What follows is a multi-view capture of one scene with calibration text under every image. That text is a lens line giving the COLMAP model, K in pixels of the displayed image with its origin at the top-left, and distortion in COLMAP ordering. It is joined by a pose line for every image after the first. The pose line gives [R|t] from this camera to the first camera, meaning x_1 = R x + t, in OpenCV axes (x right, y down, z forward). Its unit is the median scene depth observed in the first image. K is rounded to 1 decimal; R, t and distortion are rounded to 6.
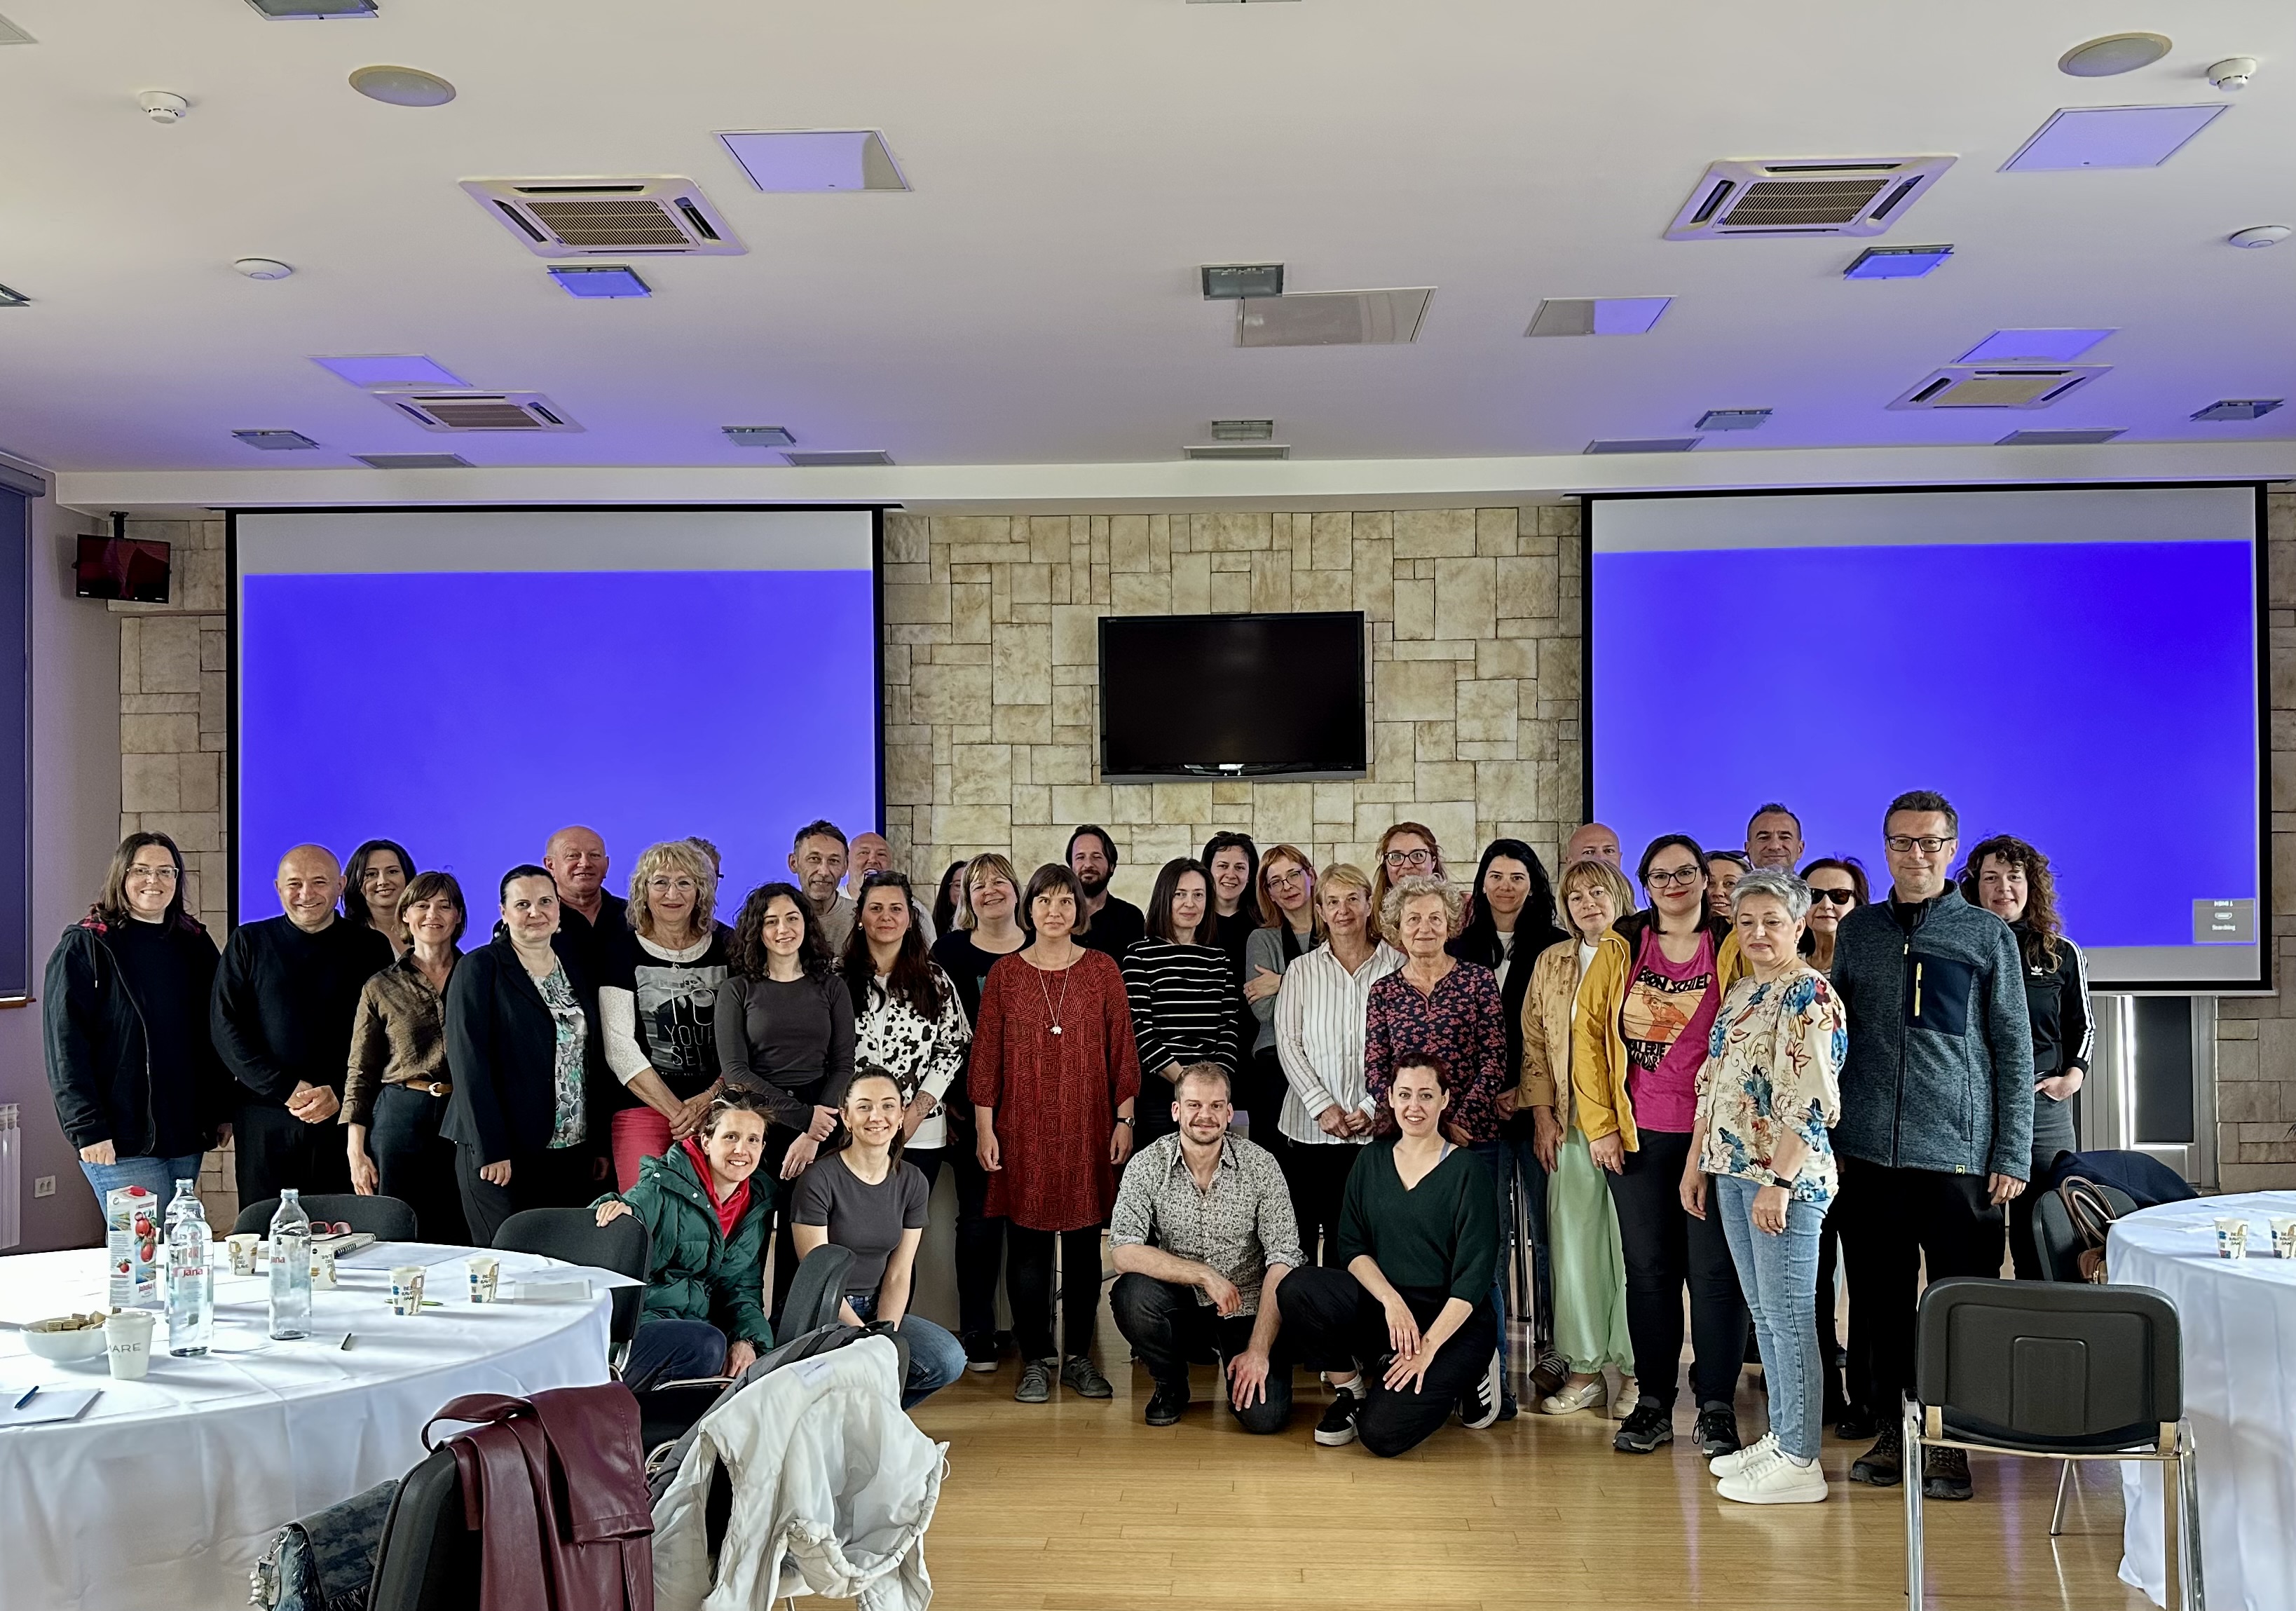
lens RADIAL K [[1949.1, 0, 1162.5], [0, 1949.1, 896.2], [0, 0, 1]] dist [0.160674, -0.282936]
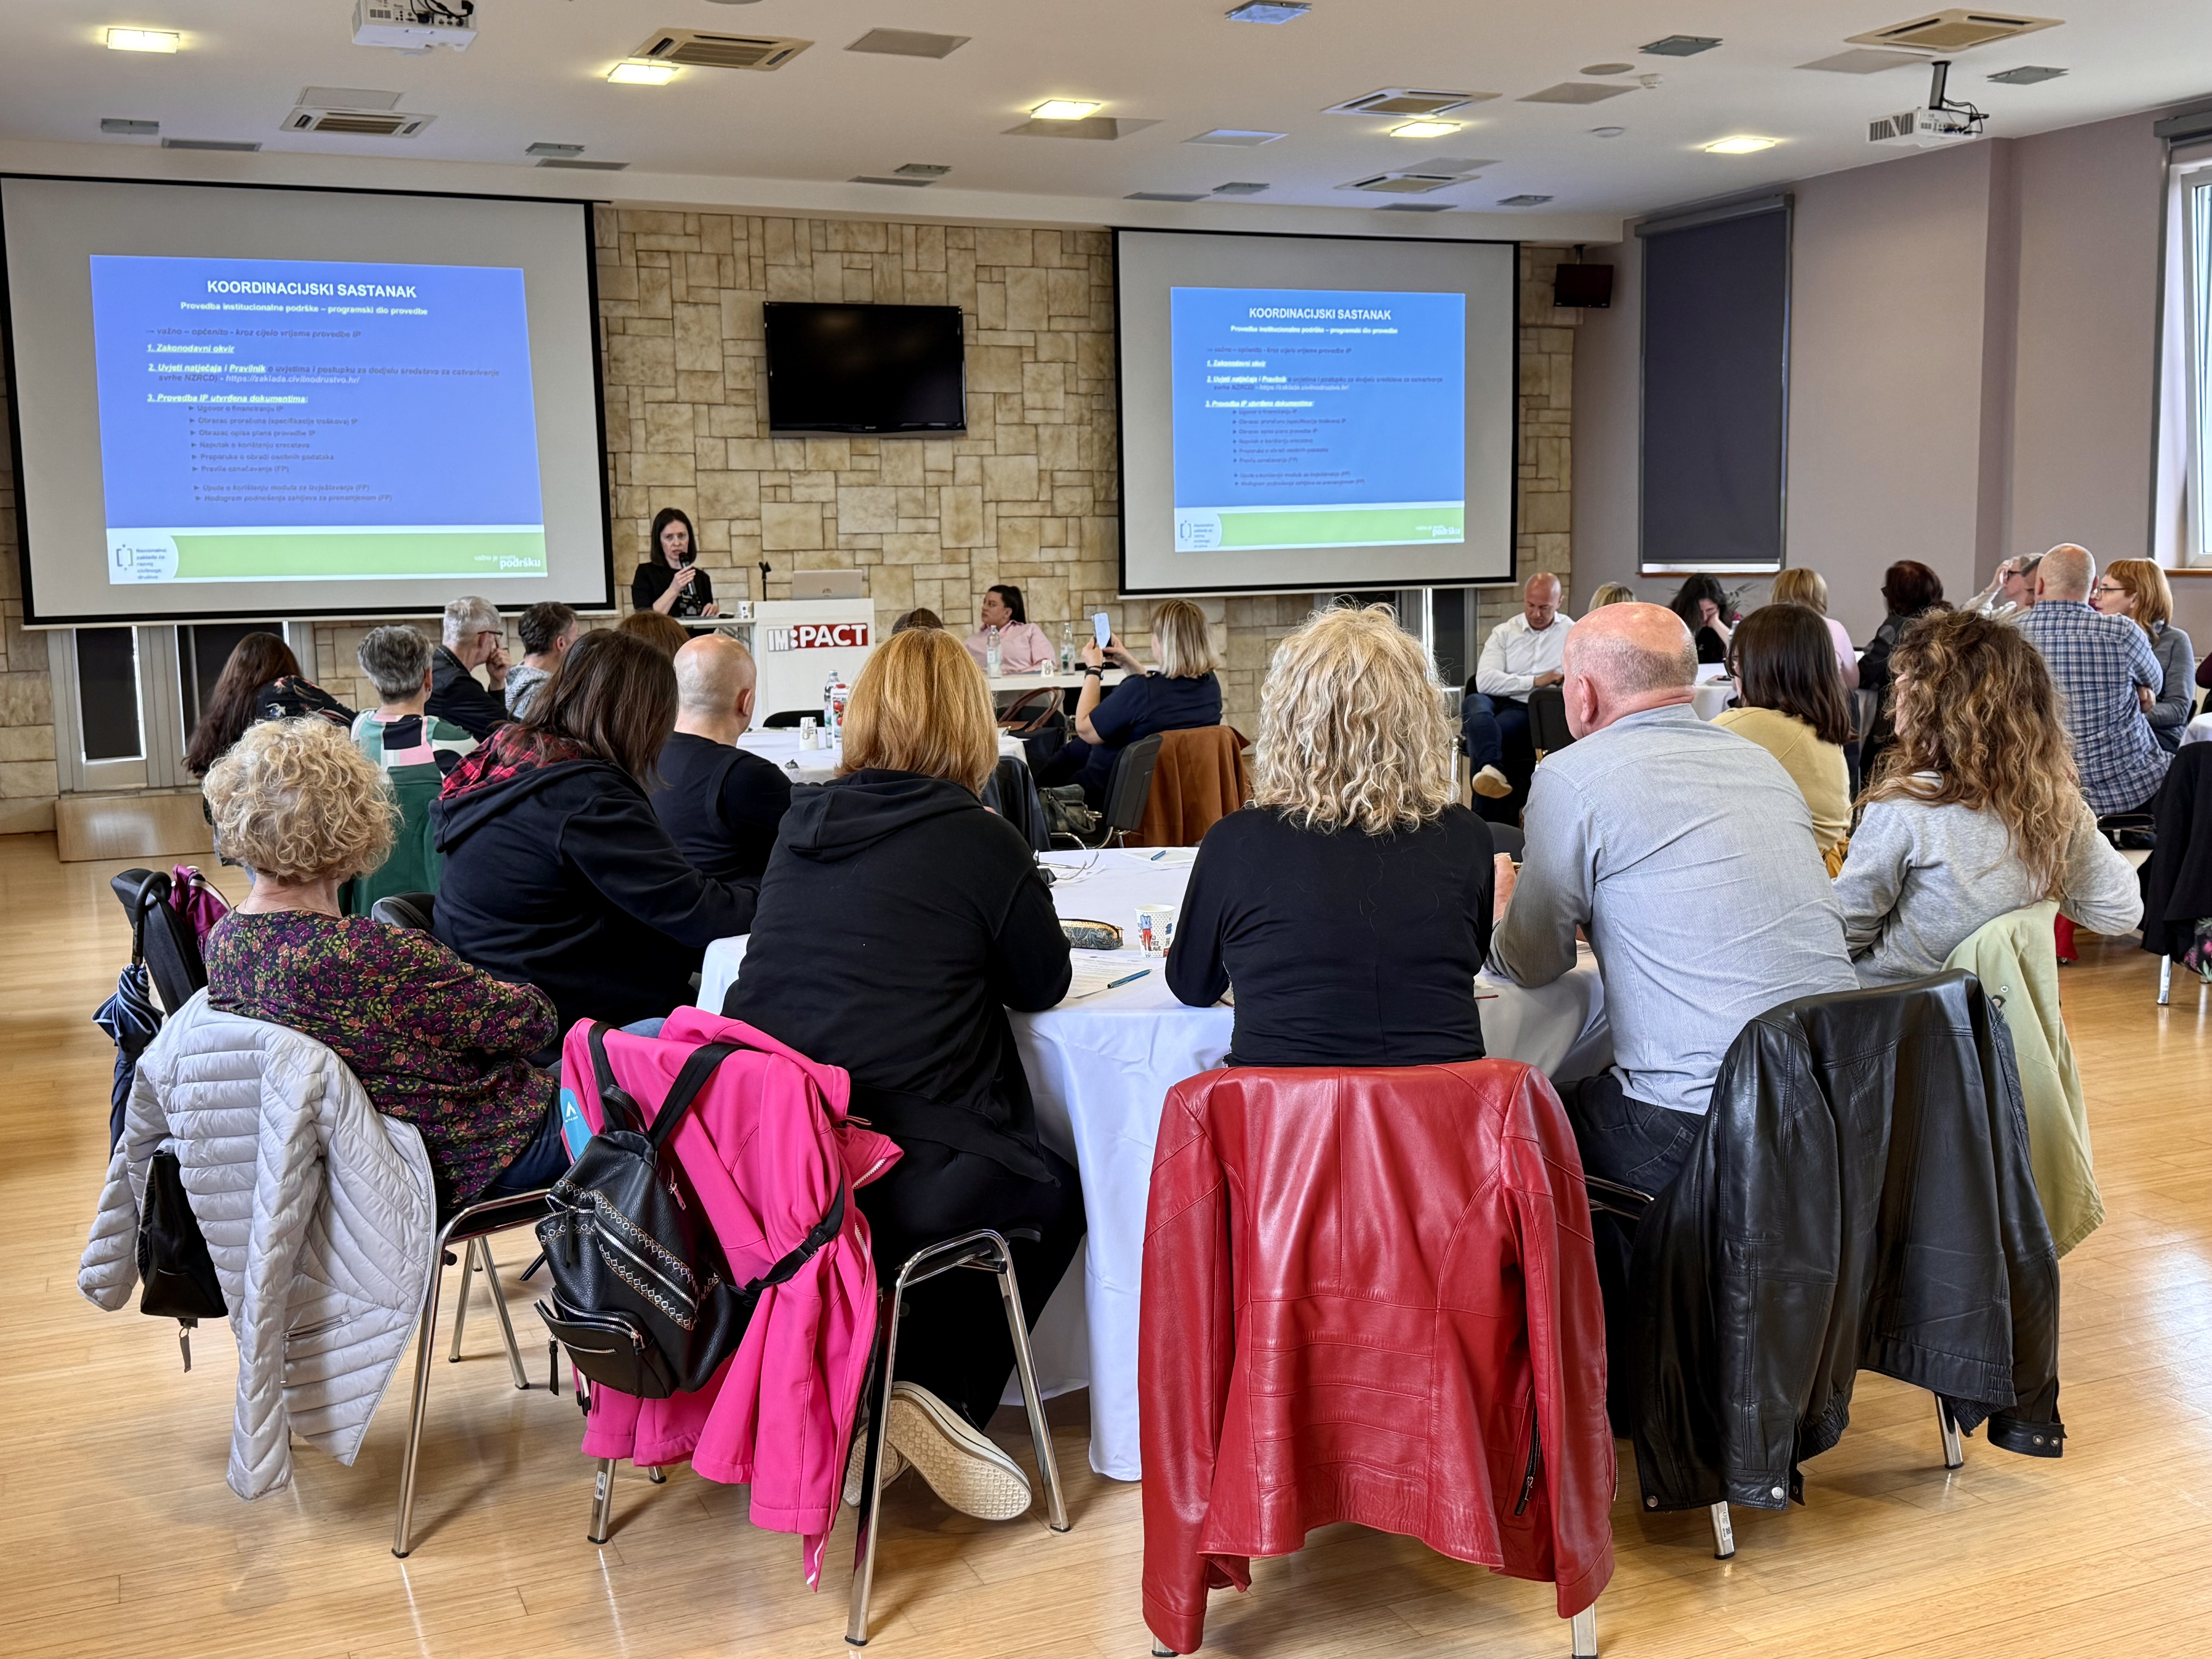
lens RADIAL K [[2189.9, 0, 1085.4], [0, 2189.9, 823.3], [0, 0, 1]] dist [0.185381, -0.358828]
pose [[0.899110, -0.066043, 0.432712, -0.480726], [0.012106, 0.991926, 0.126241, 0.012137], [-0.437556, -0.108266, 0.892650, -0.392448]]
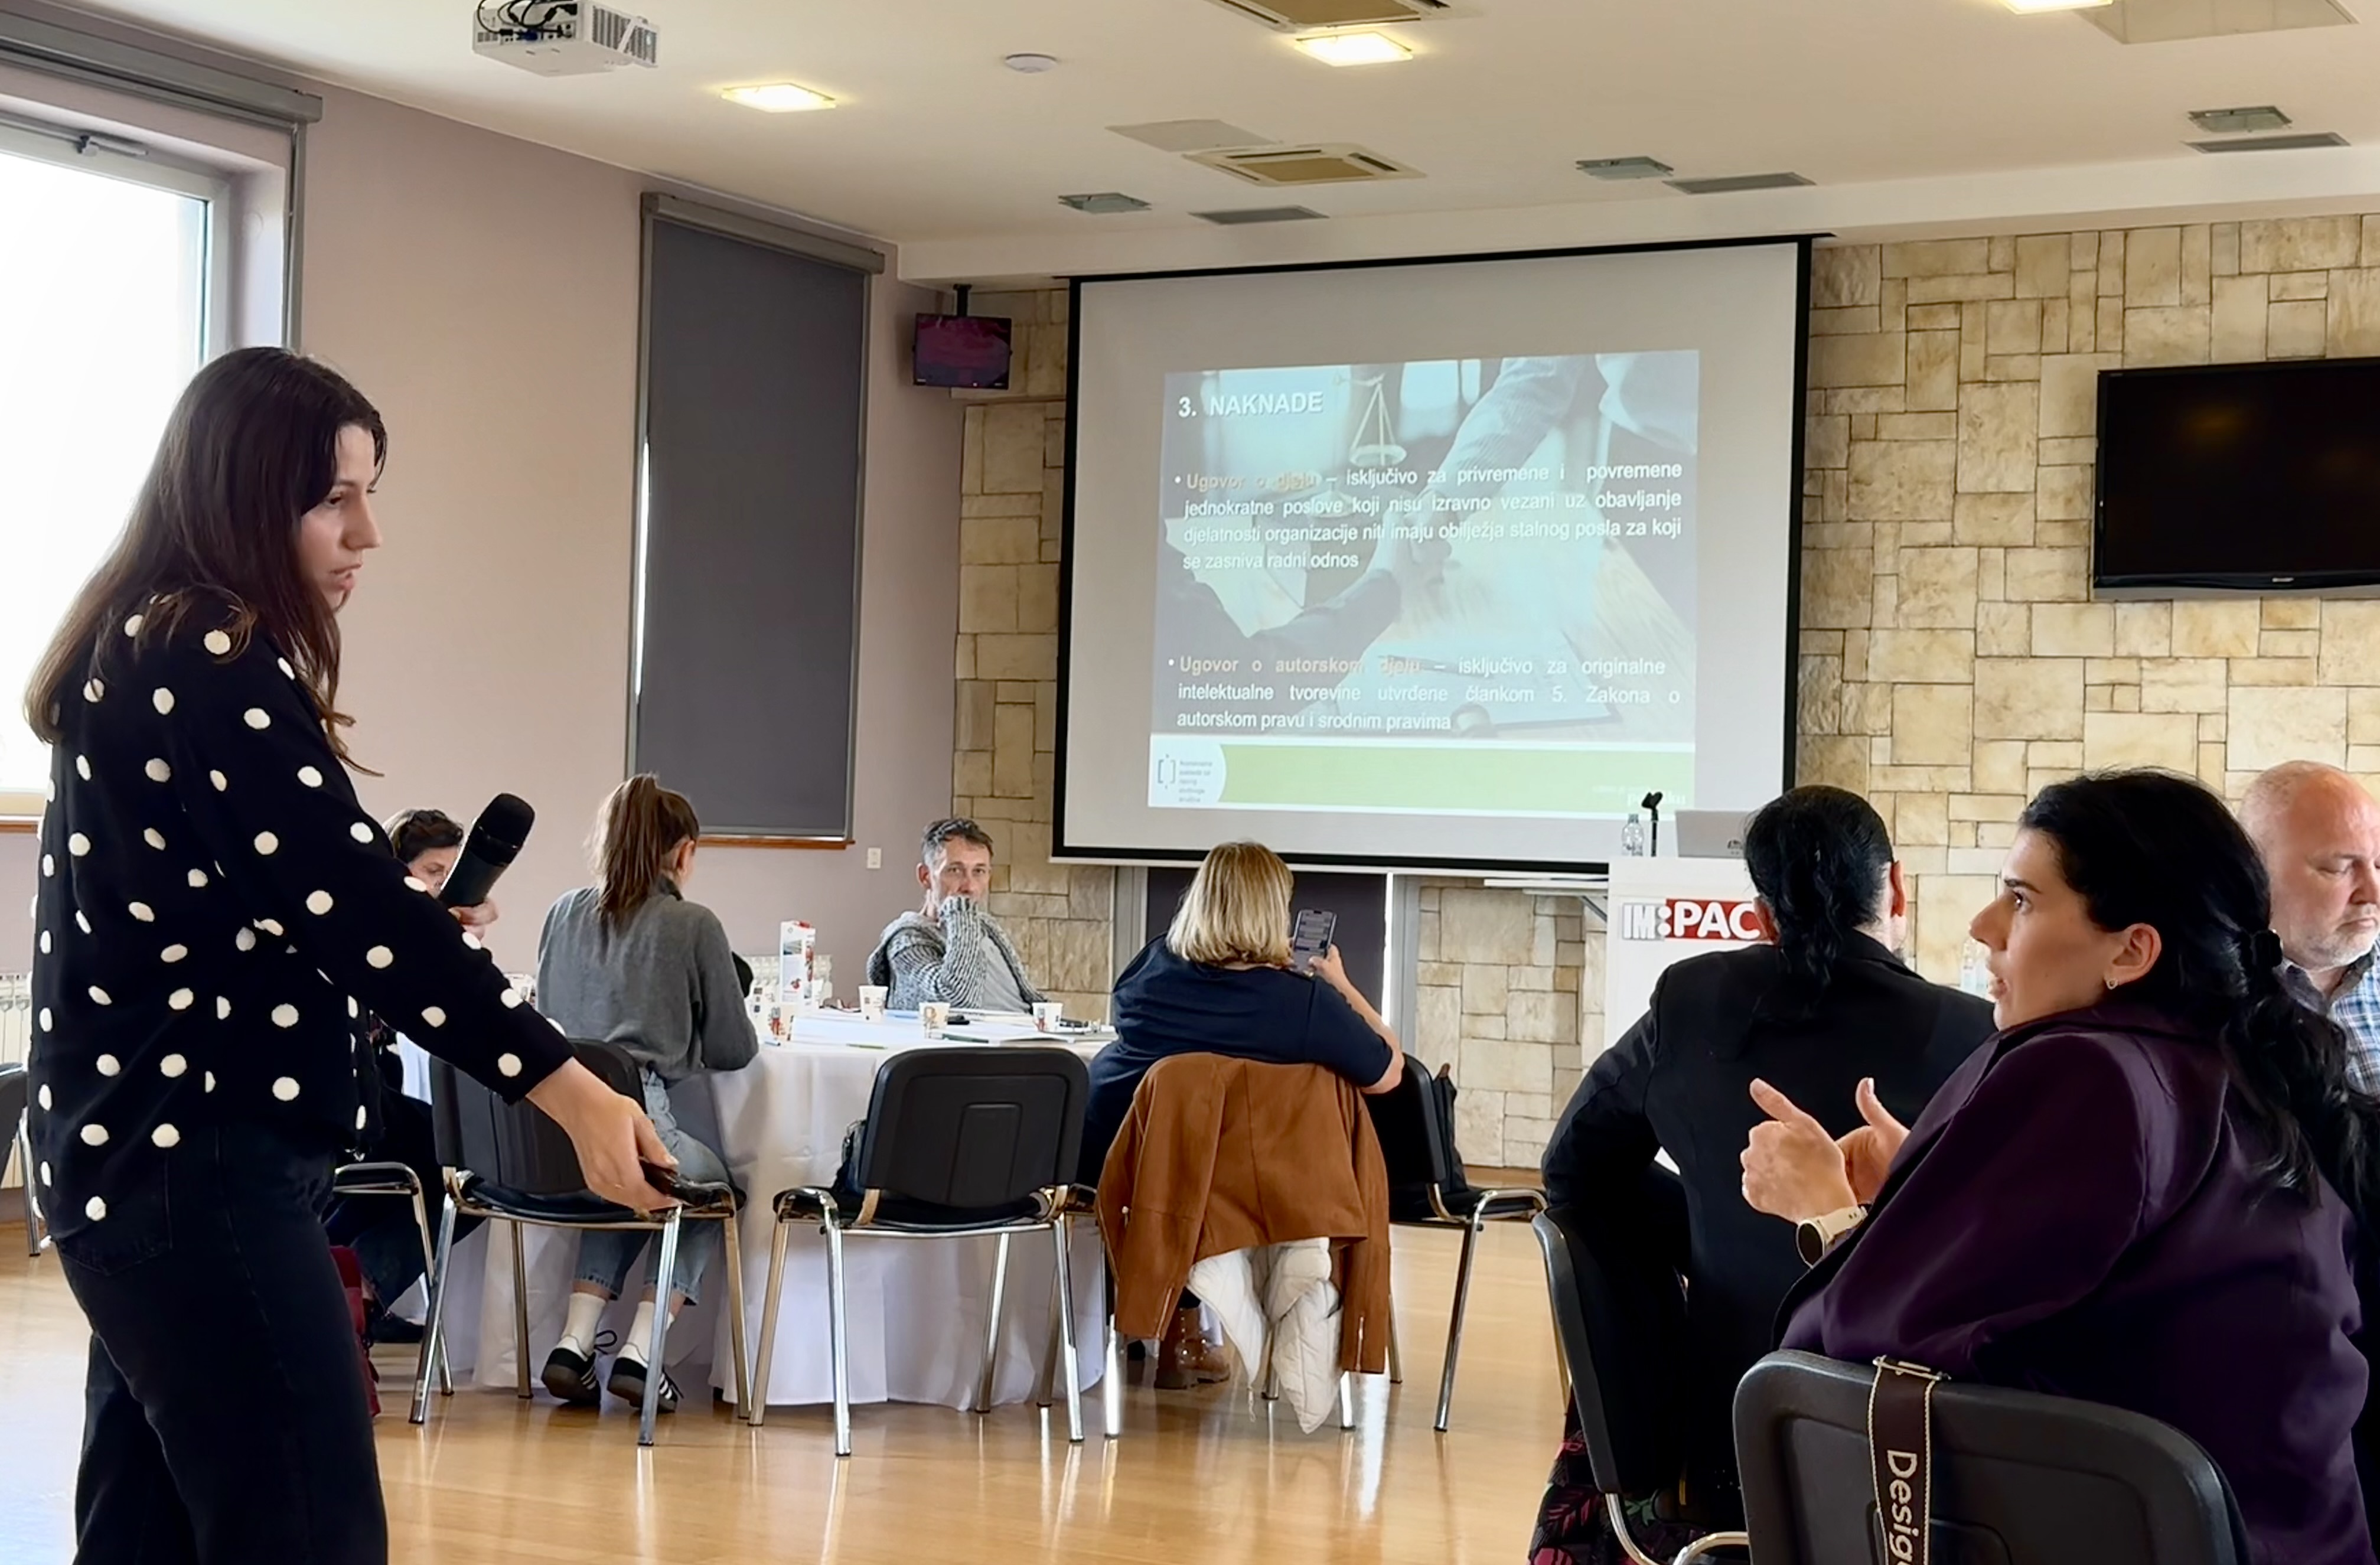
lens RADIAL K [[3648.6, 0, 1251.4], [0, 3648.6, 734.0], [0, 0, 1]] dist [0.237336, -0.525630]
pose [[0.898132, 0.020164, -0.439263, 0.287325], [-0.032543, 0.999257, -0.020668, 0.030117], [0.438519, 0.032857, 0.898121, -0.359443]]
